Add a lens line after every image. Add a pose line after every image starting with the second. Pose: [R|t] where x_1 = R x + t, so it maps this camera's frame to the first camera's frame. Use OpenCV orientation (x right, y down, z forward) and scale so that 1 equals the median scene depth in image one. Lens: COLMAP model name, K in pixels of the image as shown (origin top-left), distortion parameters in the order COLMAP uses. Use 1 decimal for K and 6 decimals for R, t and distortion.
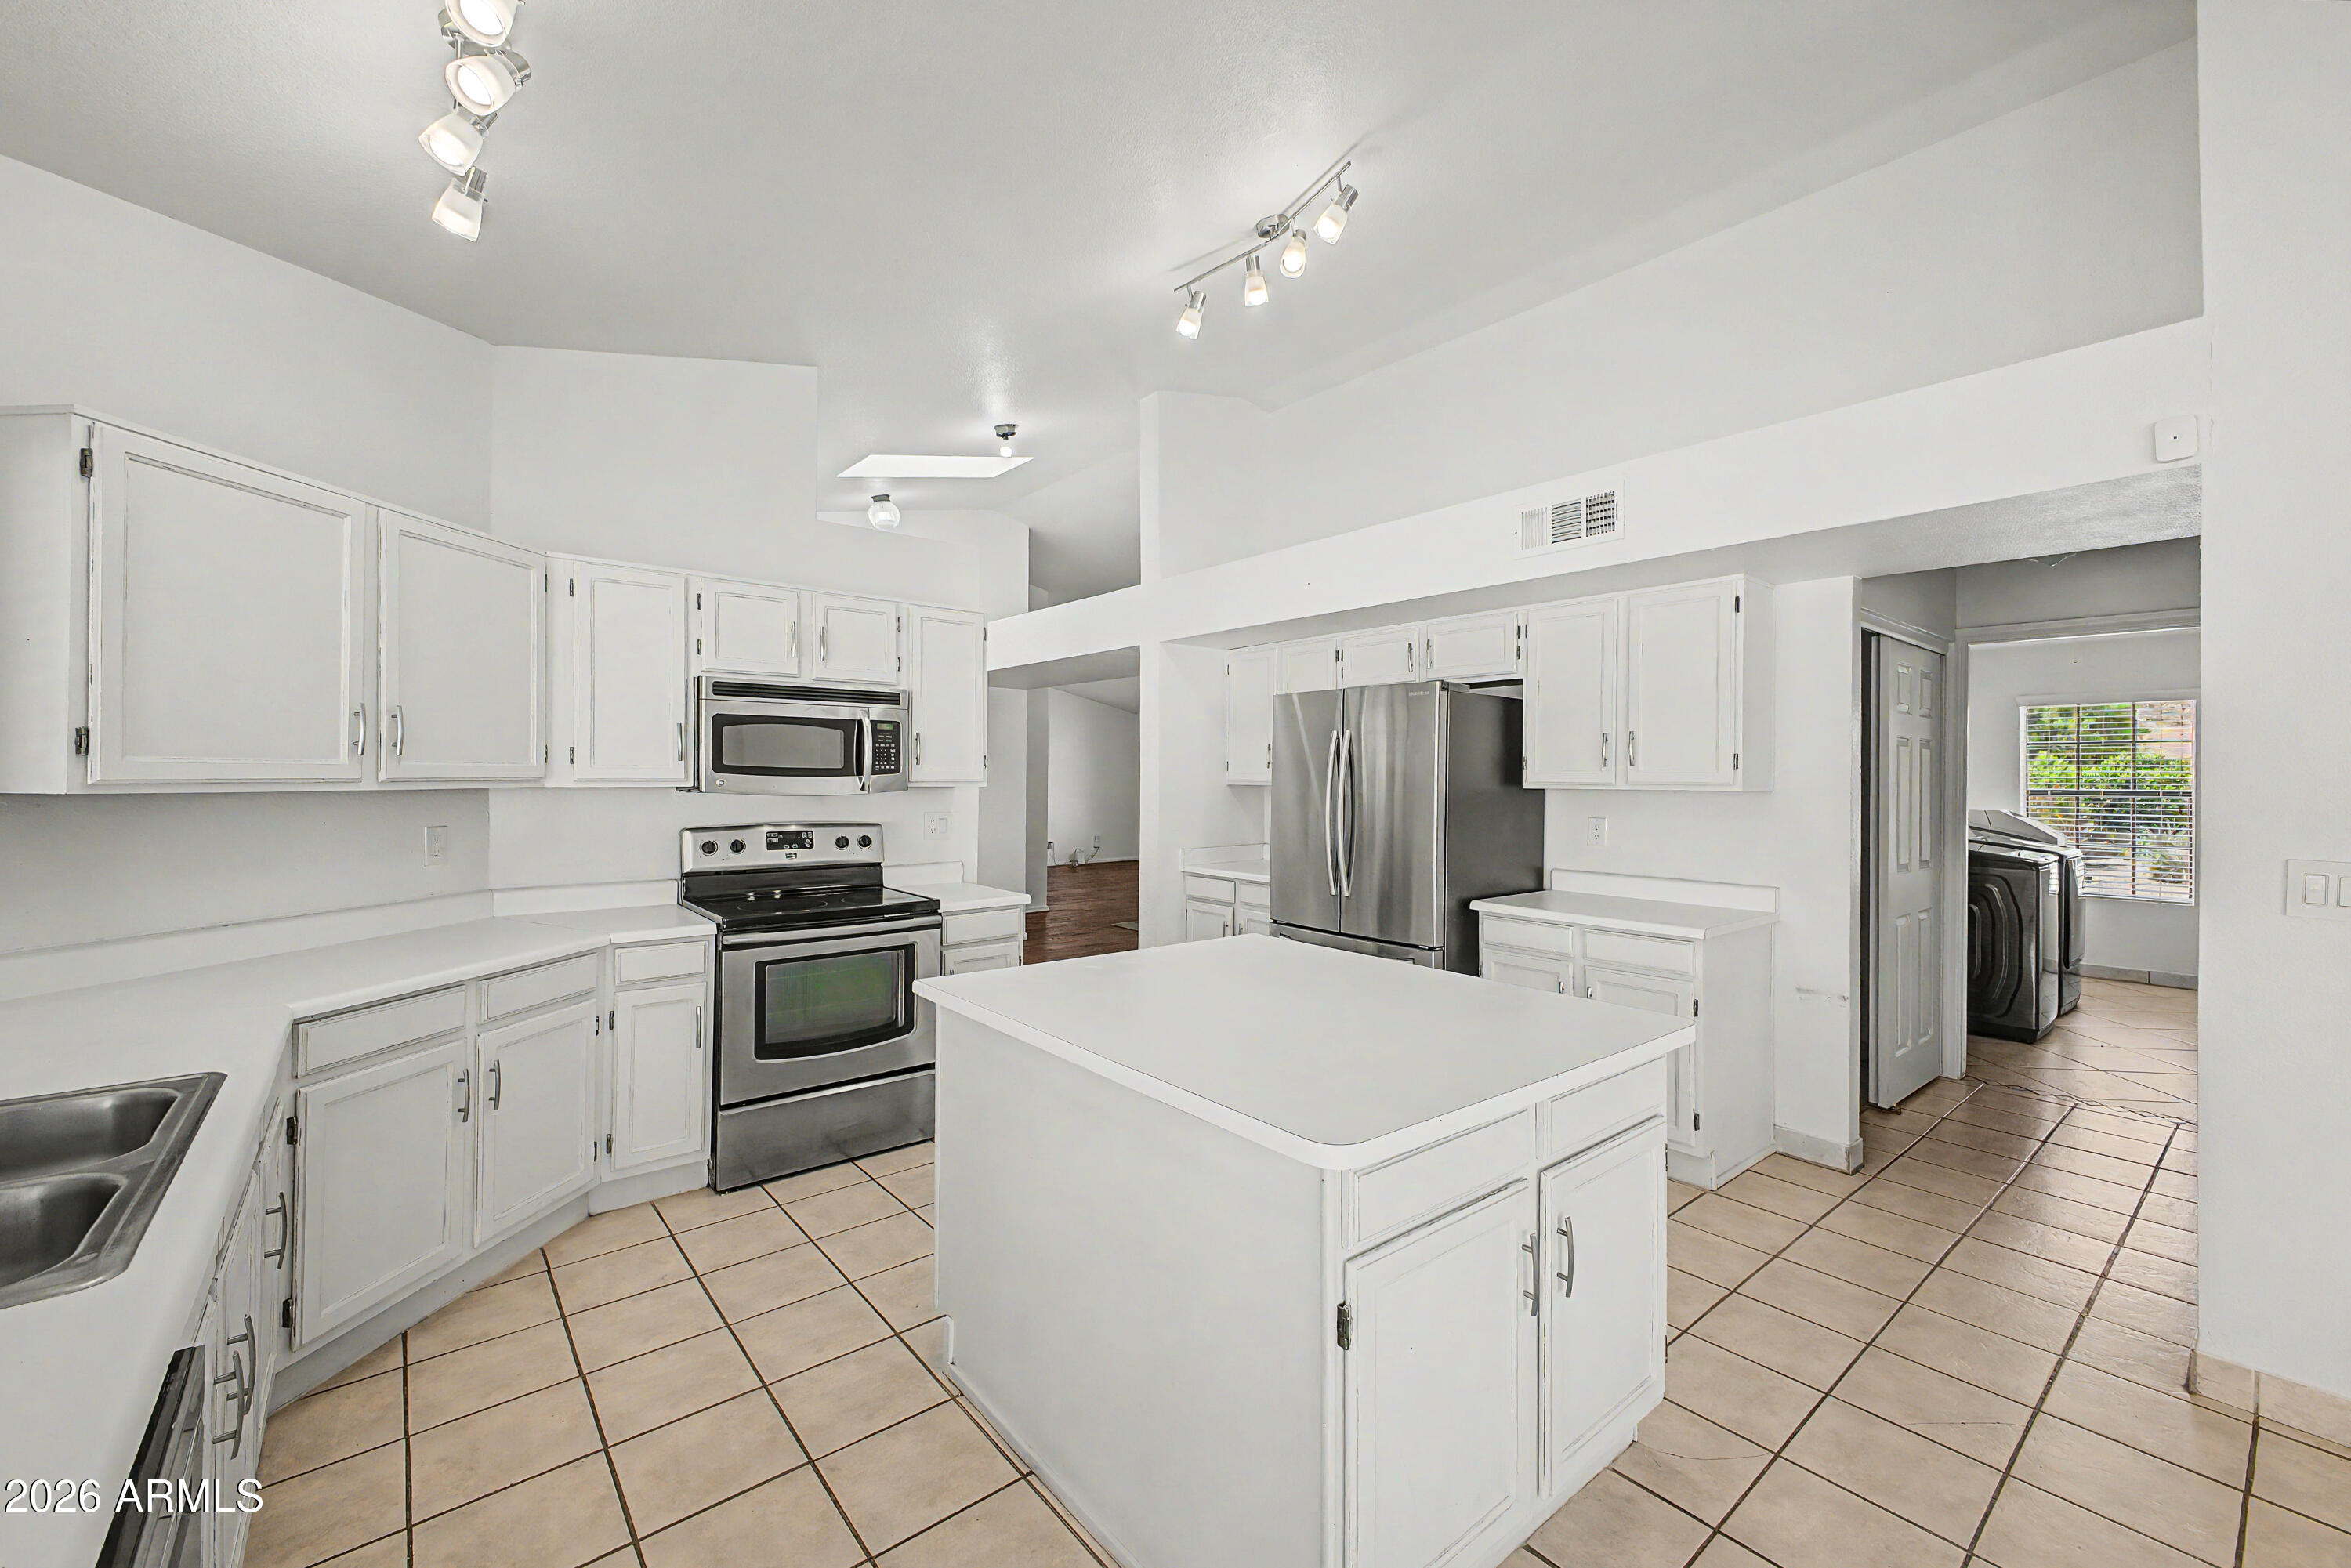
lens RADIAL K [[945.9, 0, 1208.5], [0, 945.9, 777.0], [0, 0, 1]] dist [0.012170, -0.003136]
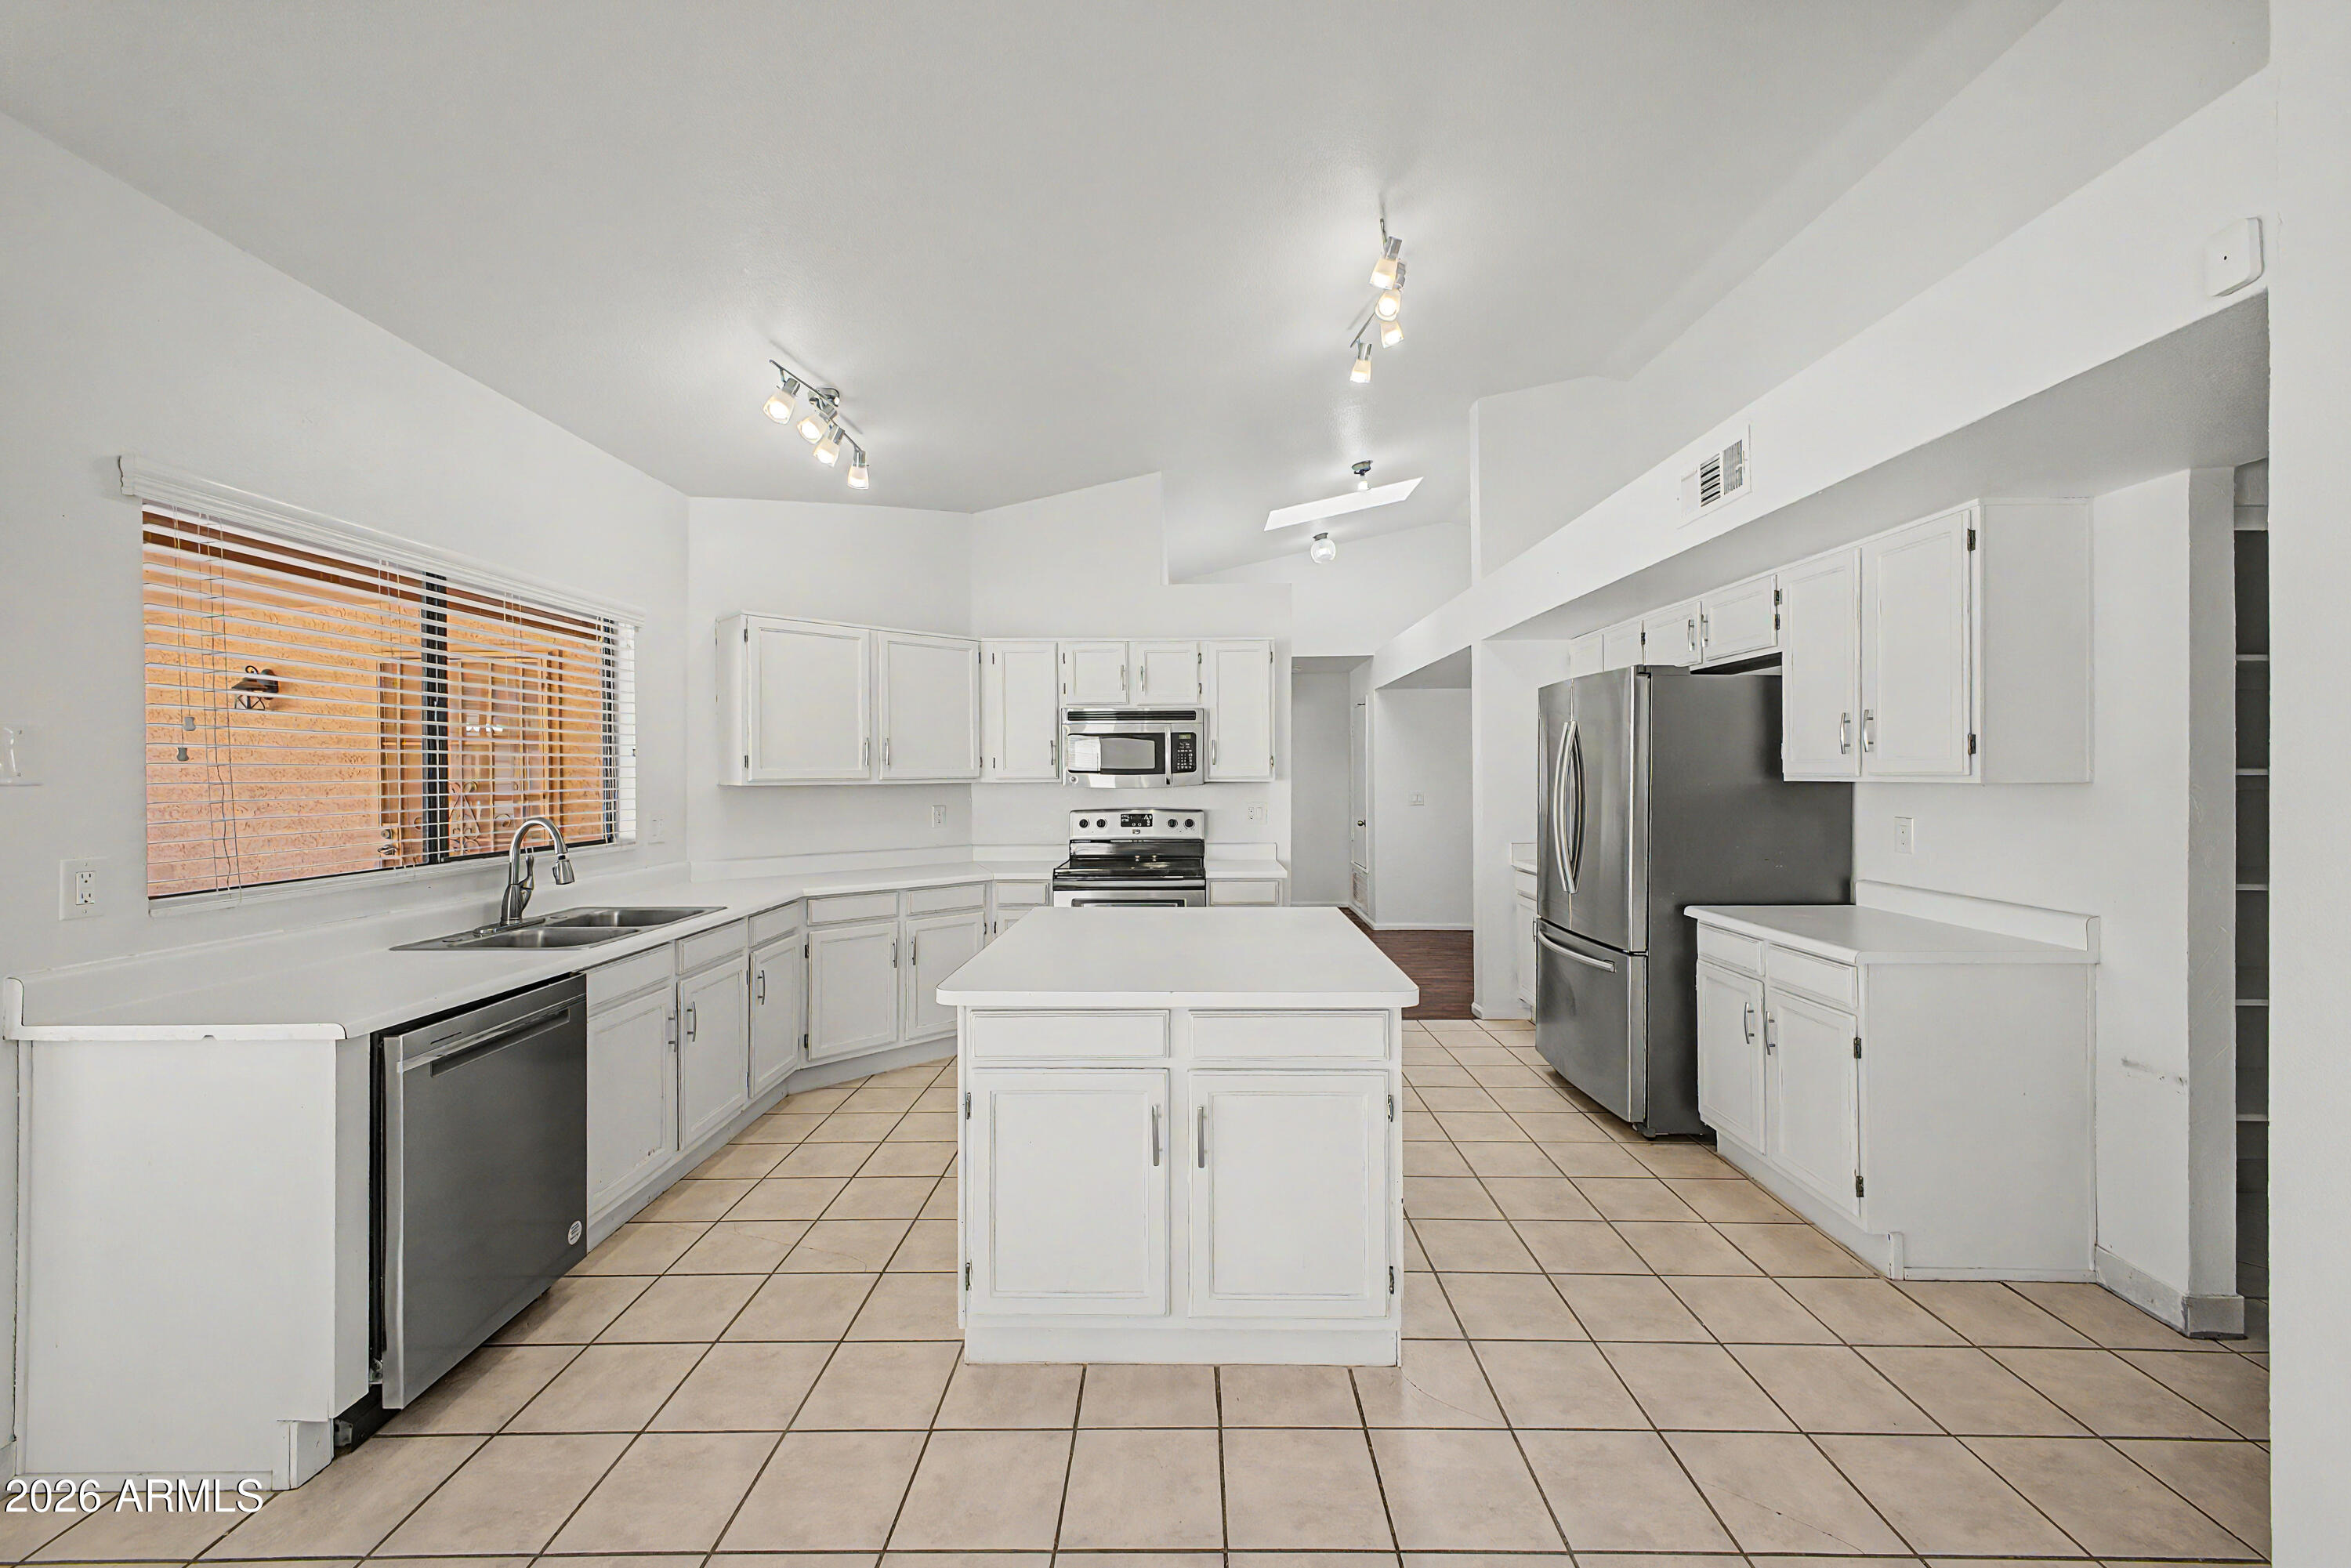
lens RADIAL K [[945.9, 0, 1190.8], [0, 945.9, 782.1], [0, 0, 1]] dist [0.012170, -0.003136]
pose [[0.758178, -0.003267, -0.652040, 0.543130], [0.009484, 0.999937, 0.006018, 0.002807], [0.651979, -0.010747, 0.758161, 0.003722]]
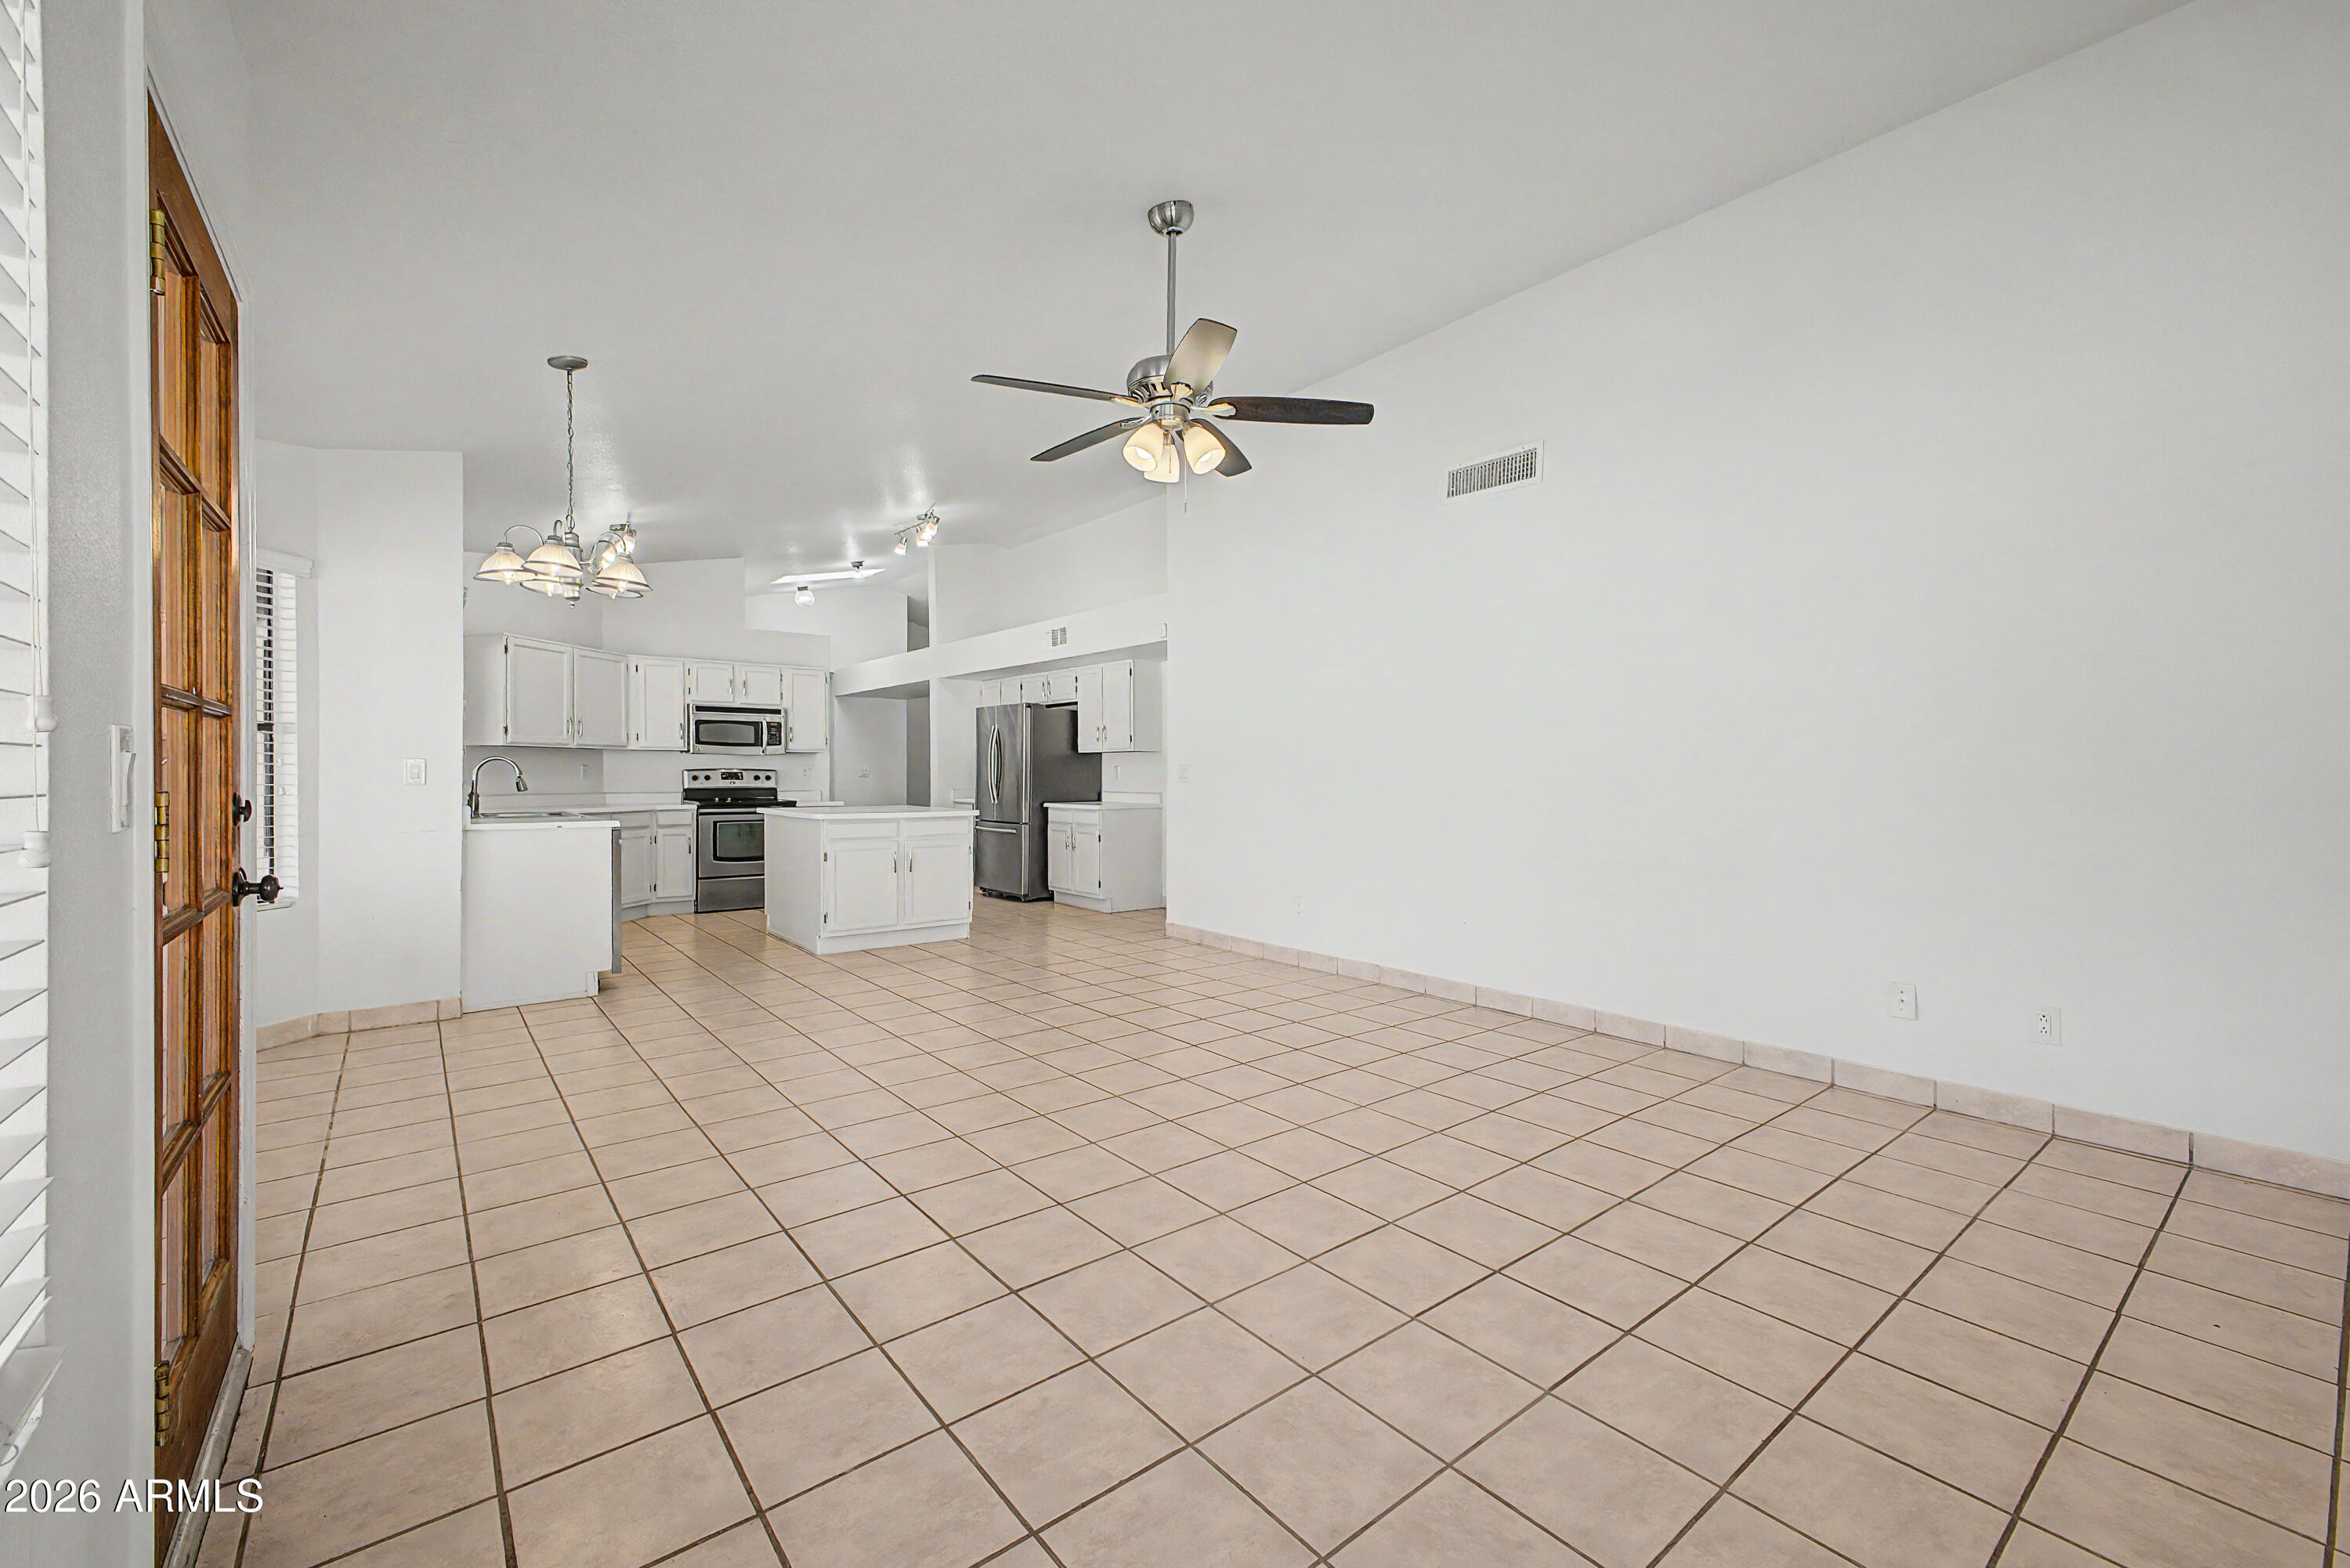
lens RADIAL K [[945.4, 0, 1211.4], [0, 945.4, 783.1], [0, 0, 1]] dist [0.012170, -0.003136]
pose [[0.999952, -0.002745, -0.009435, 0.729062], [0.002852, 0.999932, 0.011333, 0.063889], [0.009403, -0.011360, 0.999891, -1.256020]]
